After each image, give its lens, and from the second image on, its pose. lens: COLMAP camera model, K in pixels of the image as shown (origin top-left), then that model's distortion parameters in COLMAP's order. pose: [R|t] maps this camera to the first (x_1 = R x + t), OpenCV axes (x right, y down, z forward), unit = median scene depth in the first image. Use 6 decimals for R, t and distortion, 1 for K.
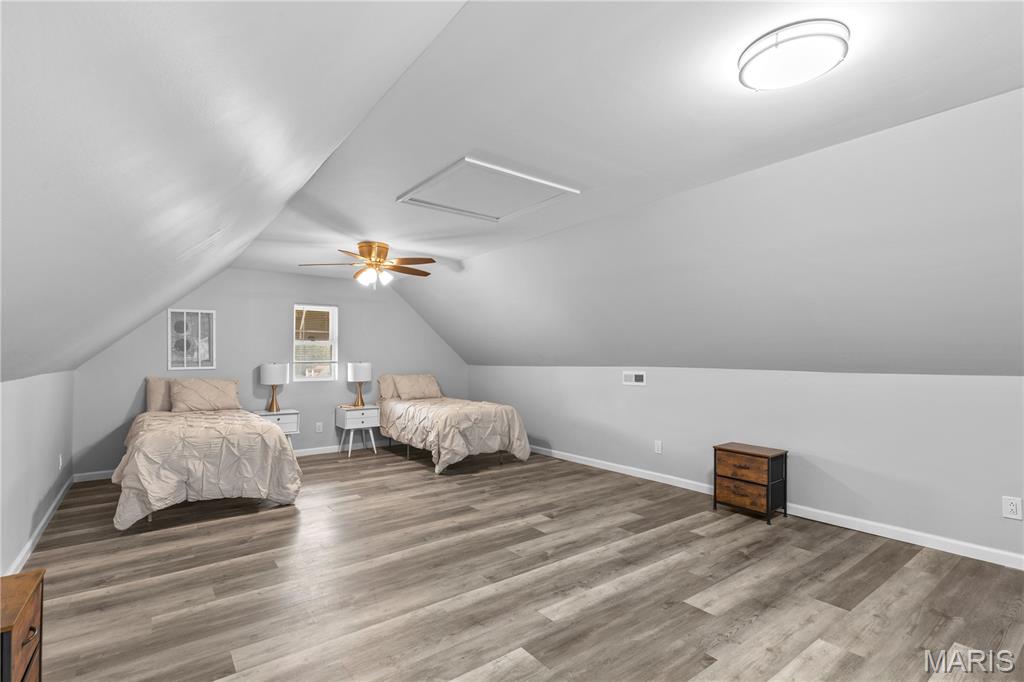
lens RADIAL K [[483.2, 0, 514.7], [0, 483.2, 348.0], [0, 0, 1]] dist [0.000729, 0.000129]
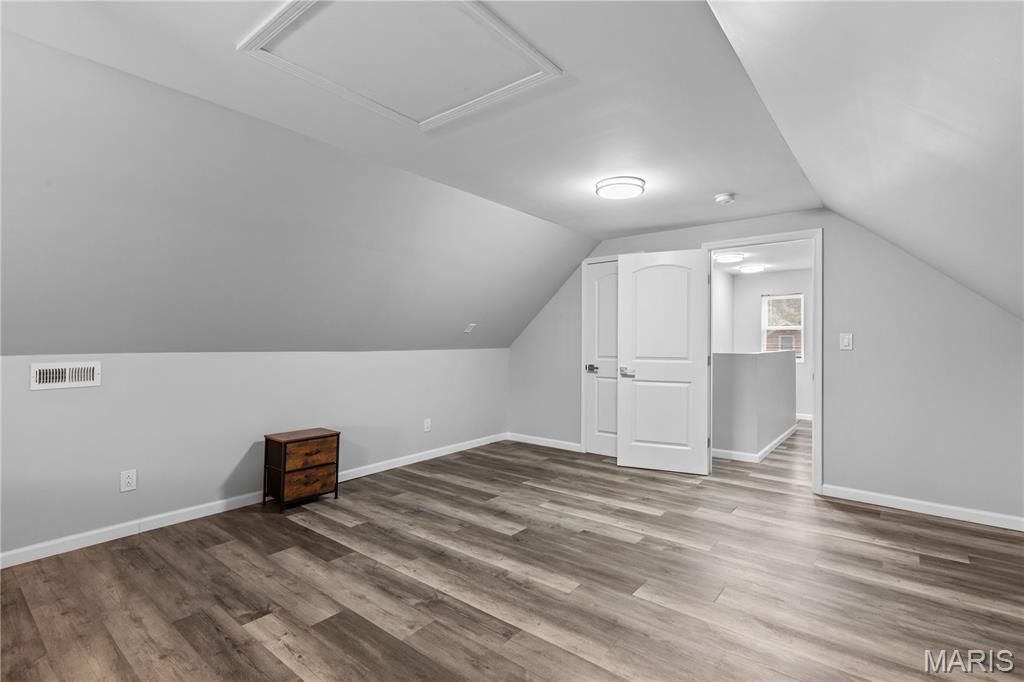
lens RADIAL K [[483.2, 0, 515.3], [0, 483.2, 339.4], [0, 0, 1]] dist [0.000729, 0.000129]
pose [[-0.241685, 0.002123, 0.970353, -0.640016], [-0.016007, 0.999853, -0.006174, 0.024874], [-0.970223, -0.017025, -0.241615, 0.978748]]
